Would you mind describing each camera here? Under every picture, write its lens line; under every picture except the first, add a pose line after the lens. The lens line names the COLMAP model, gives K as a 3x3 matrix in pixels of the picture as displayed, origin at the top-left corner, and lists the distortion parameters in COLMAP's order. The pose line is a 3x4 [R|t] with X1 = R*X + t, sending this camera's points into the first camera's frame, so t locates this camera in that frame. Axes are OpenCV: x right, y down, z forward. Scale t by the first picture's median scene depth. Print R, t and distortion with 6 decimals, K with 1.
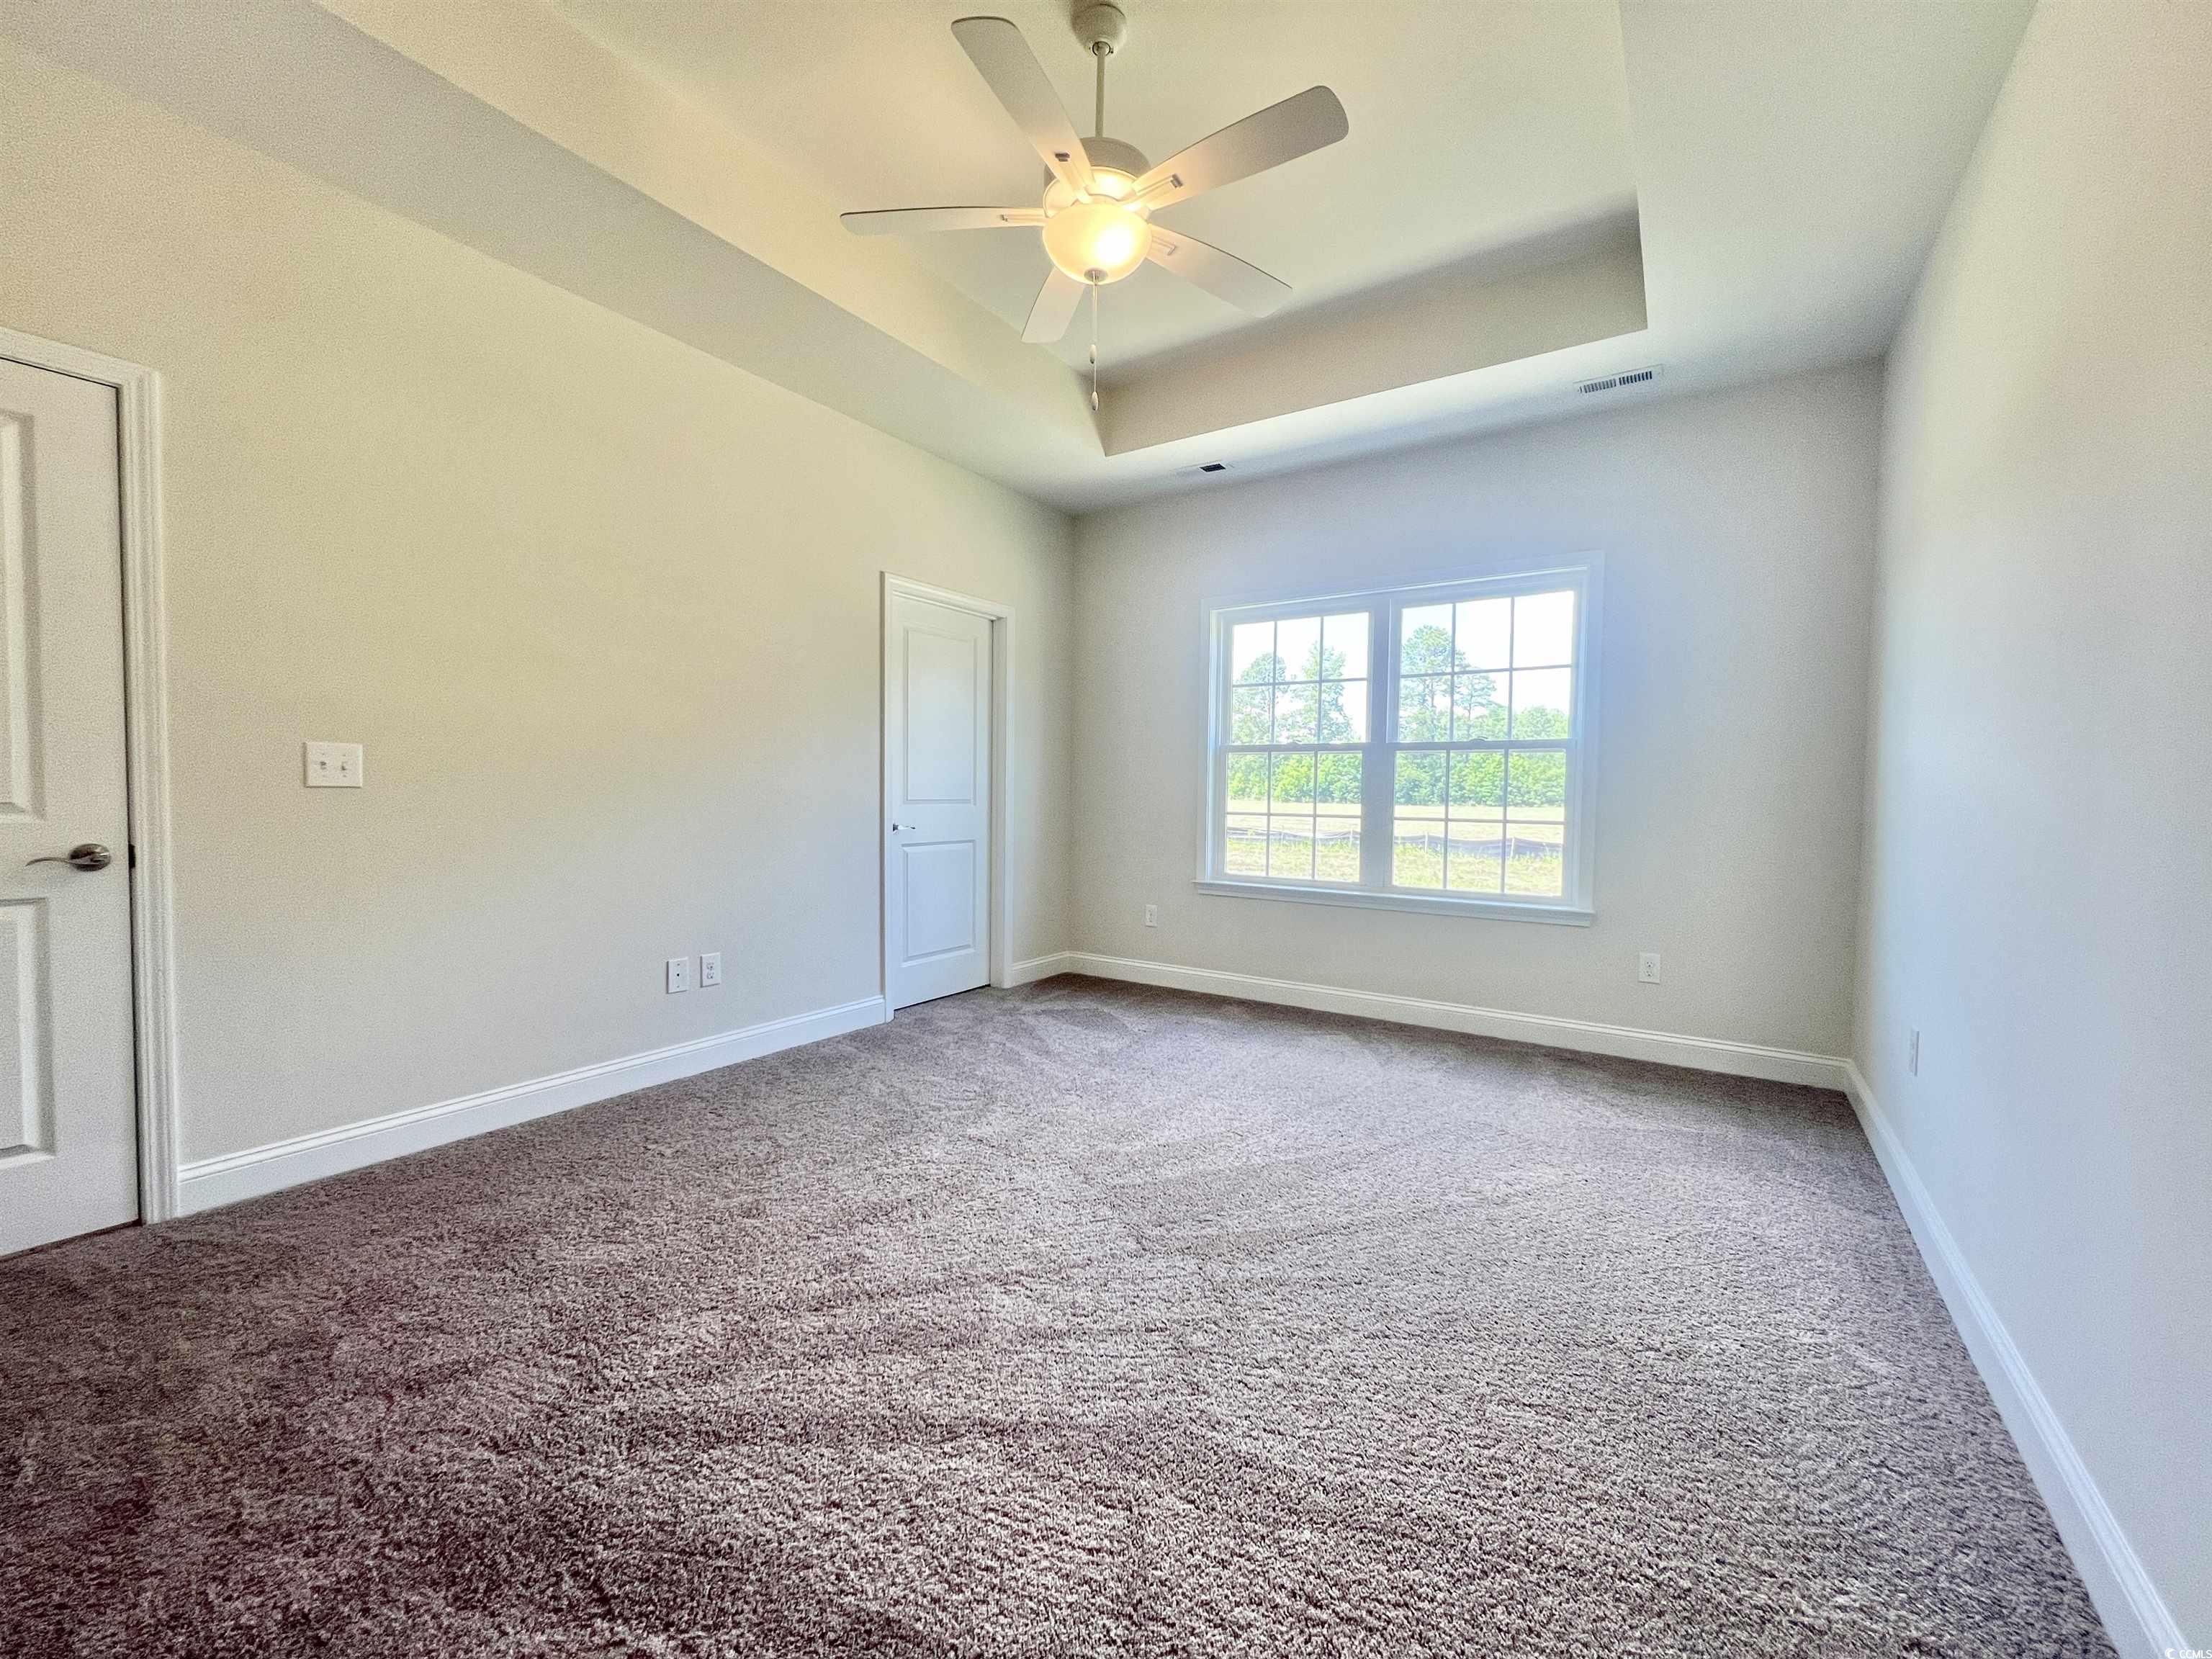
lens RADIAL K [[885.0, 0, 1119.9], [0, 885.0, 830.5], [0, 0, 1]] dist [0.000658, 0.000031]
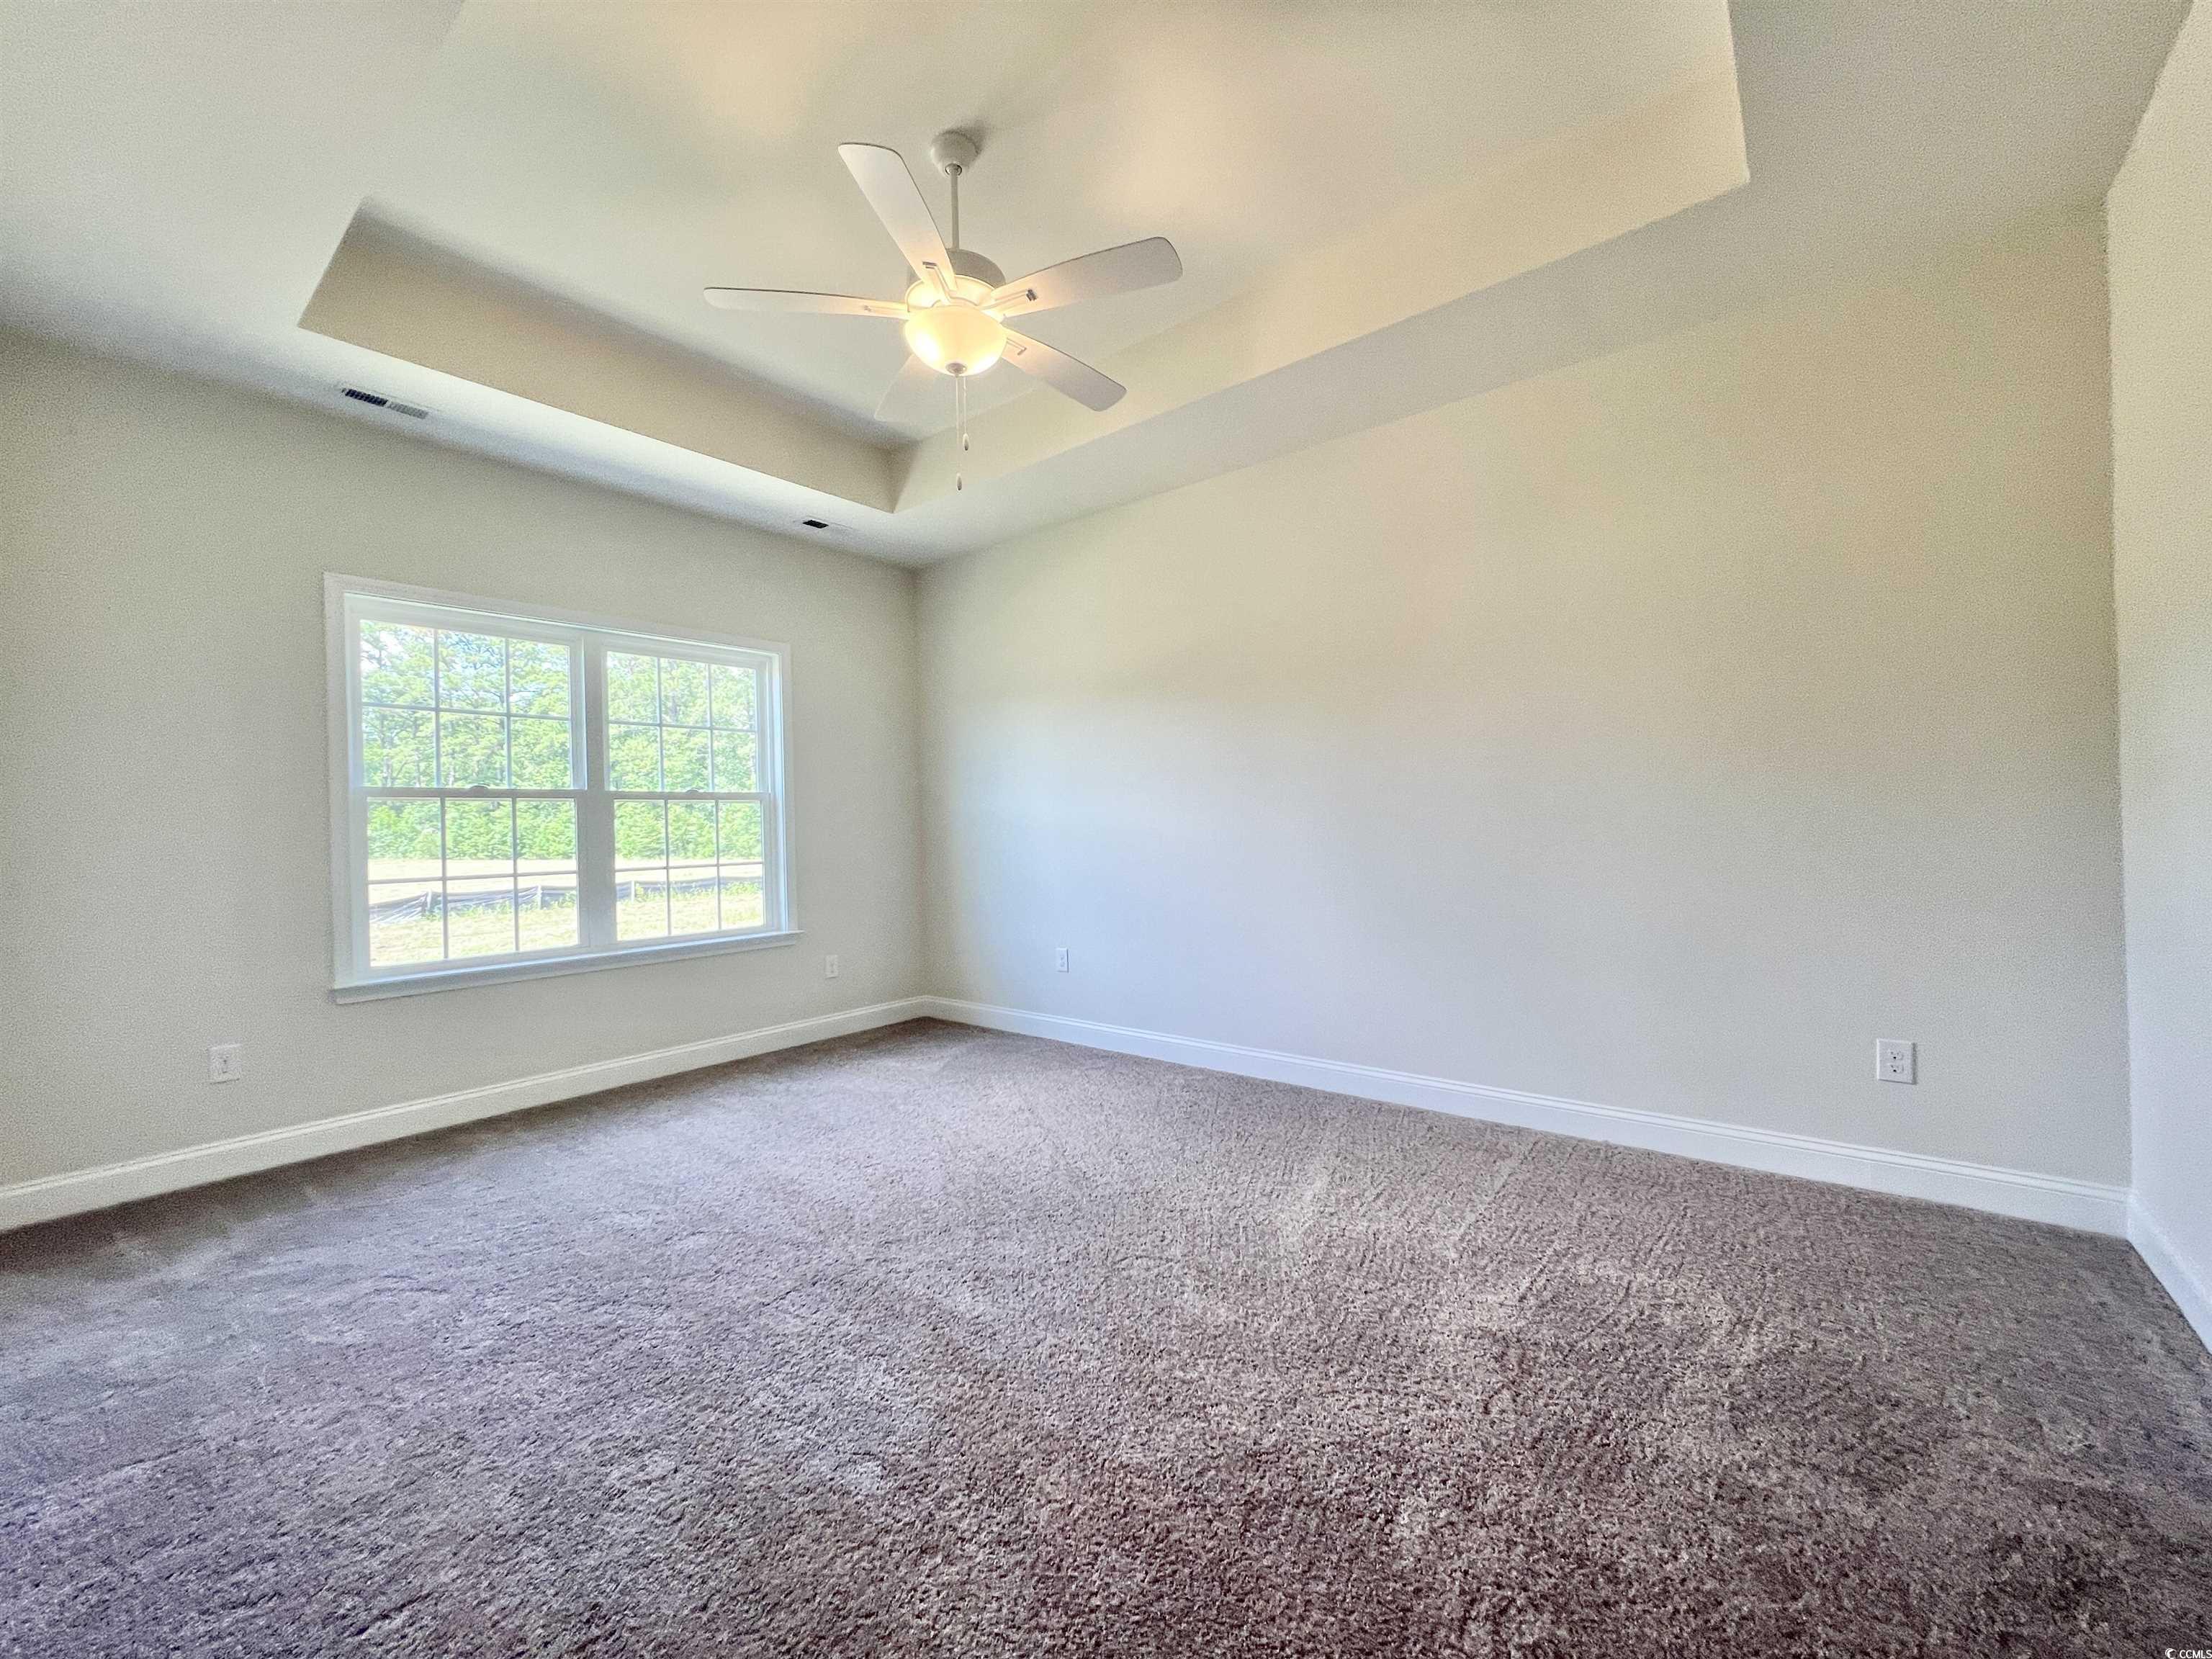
lens RADIAL K [[885.0, 0, 1119.9], [0, 885.0, 830.5], [0, 0, 1]] dist [0.000658, 0.000031]
pose [[0.098502, -0.018111, 0.994972, -0.578534], [0.074746, 0.997145, 0.010751, -0.024706], [-0.992326, 0.073311, 0.099575, 0.368920]]
